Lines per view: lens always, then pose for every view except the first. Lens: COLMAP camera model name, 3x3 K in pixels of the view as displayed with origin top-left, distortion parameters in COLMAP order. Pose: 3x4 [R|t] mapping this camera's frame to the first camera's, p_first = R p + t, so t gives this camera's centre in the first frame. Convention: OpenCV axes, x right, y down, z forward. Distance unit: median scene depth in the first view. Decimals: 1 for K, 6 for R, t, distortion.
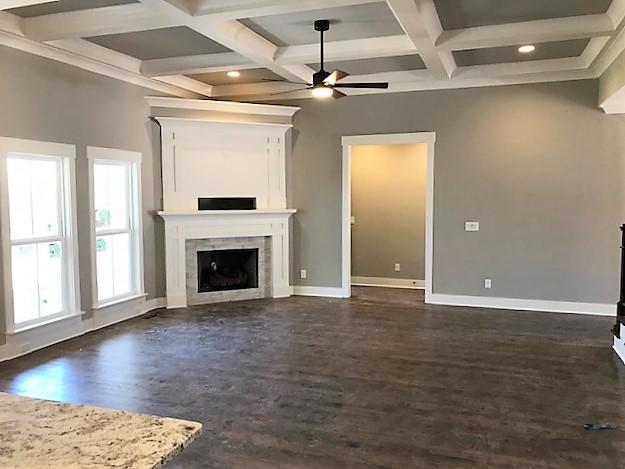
lens RADIAL K [[524.2, 0, 312.5], [0, 524.2, 234.5], [0, 0, 1]] dist [-0.001269, -0.003273]
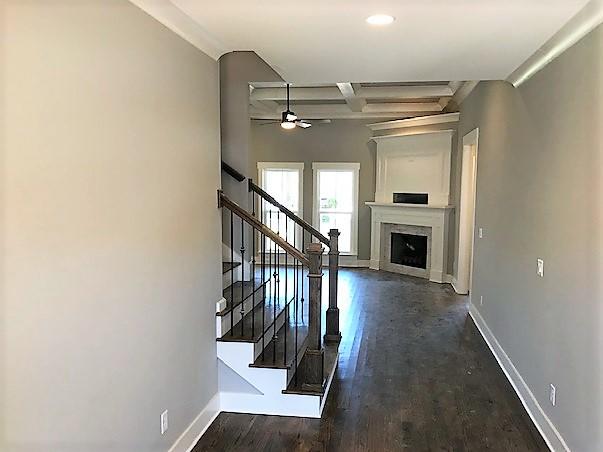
lens RADIAL K [[505.7, 0, 301.5], [0, 505.7, 226.0], [0, 0, 1]] dist [-0.001269, -0.003273]
pose [[0.165906, 0.081158, -0.982796, 1.080244], [-0.088822, 0.993787, 0.067071, -0.054443], [0.982133, 0.076166, 0.172084, 0.572243]]
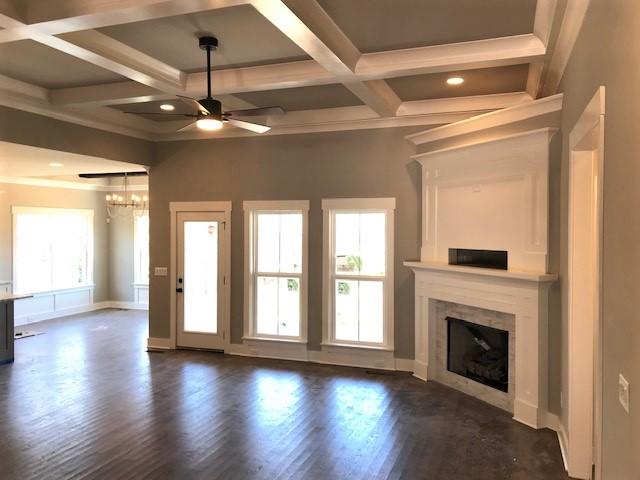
lens RADIAL K [[510.5, 0, 317.5], [0, 510.5, 228.3], [0, 0, 1]] dist [0.011465, -0.000968]
pose [[-0.013365, 0.001058, -0.999910, 0.572236], [-0.081951, 0.996634, 0.002149, -0.089076], [0.996547, 0.081972, -0.013233, 0.848174]]
